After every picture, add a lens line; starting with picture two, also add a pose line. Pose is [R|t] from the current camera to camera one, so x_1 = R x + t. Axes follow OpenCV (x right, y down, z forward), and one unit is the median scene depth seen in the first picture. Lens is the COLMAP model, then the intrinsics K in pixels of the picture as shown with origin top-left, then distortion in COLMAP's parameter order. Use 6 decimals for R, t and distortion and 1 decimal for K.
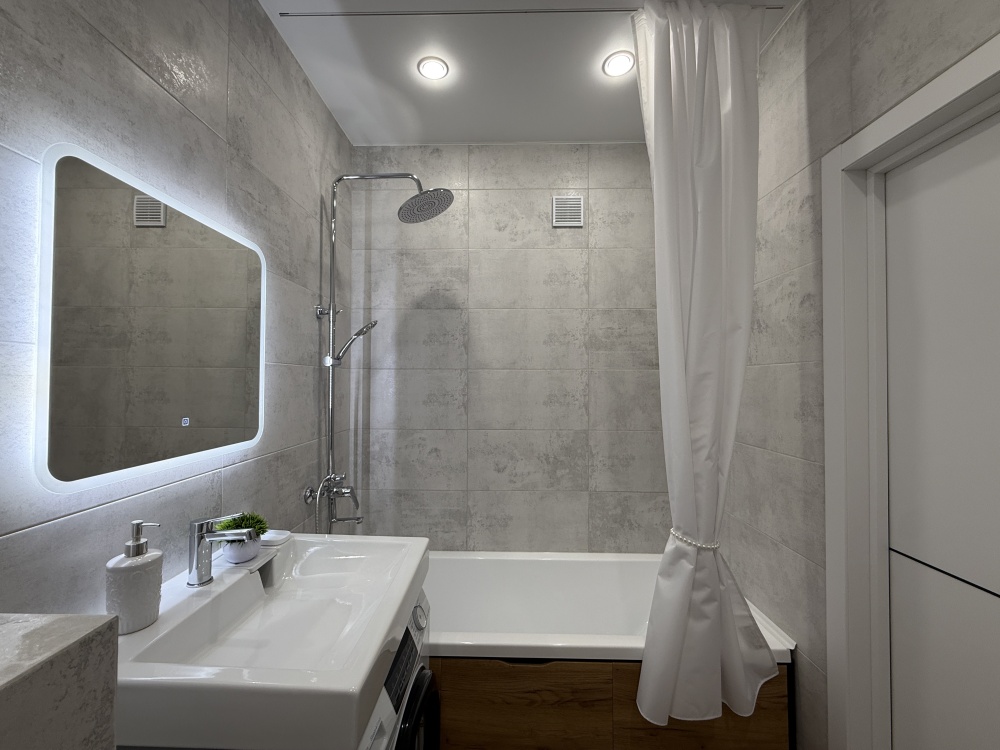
lens RADIAL K [[401.5, 0, 498.5], [0, 401.5, 374.1], [0, 0, 1]] dist [0.002631, 0.000267]
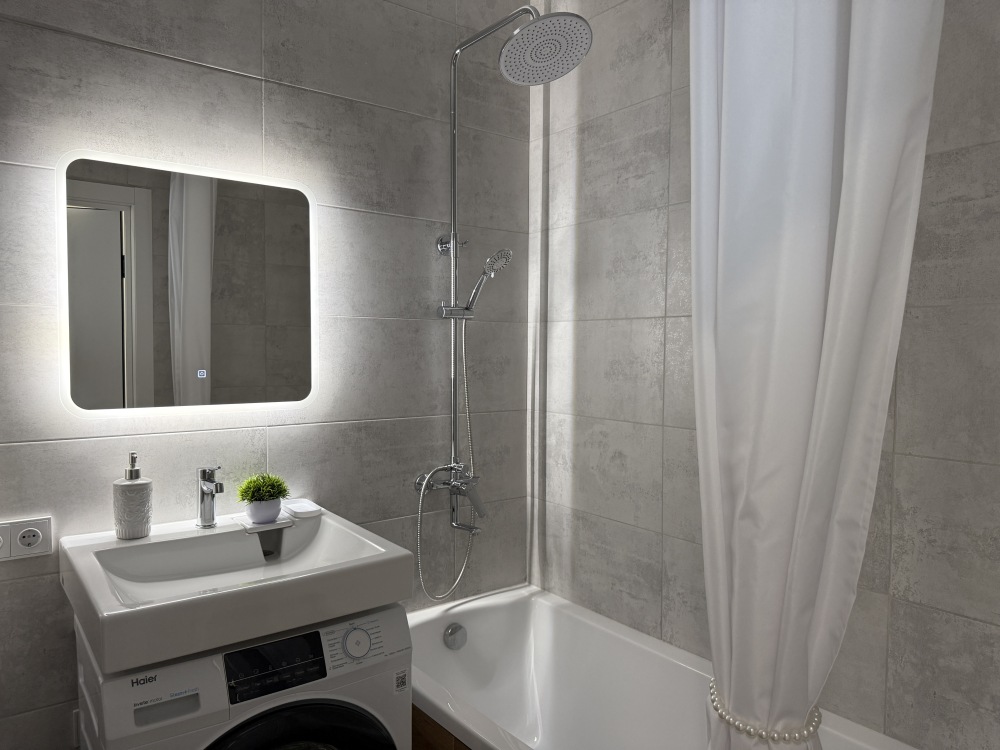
lens RADIAL K [[717.8, 0, 501.1], [0, 717.8, 375.8], [0, 0, 1]] dist [0.058695, -0.066760]
pose [[0.616695, 0.034266, -0.786456, 0.567948], [0.009543, 0.998653, 0.050994, 0.016379], [0.787144, -0.038953, 0.615538, 0.211753]]
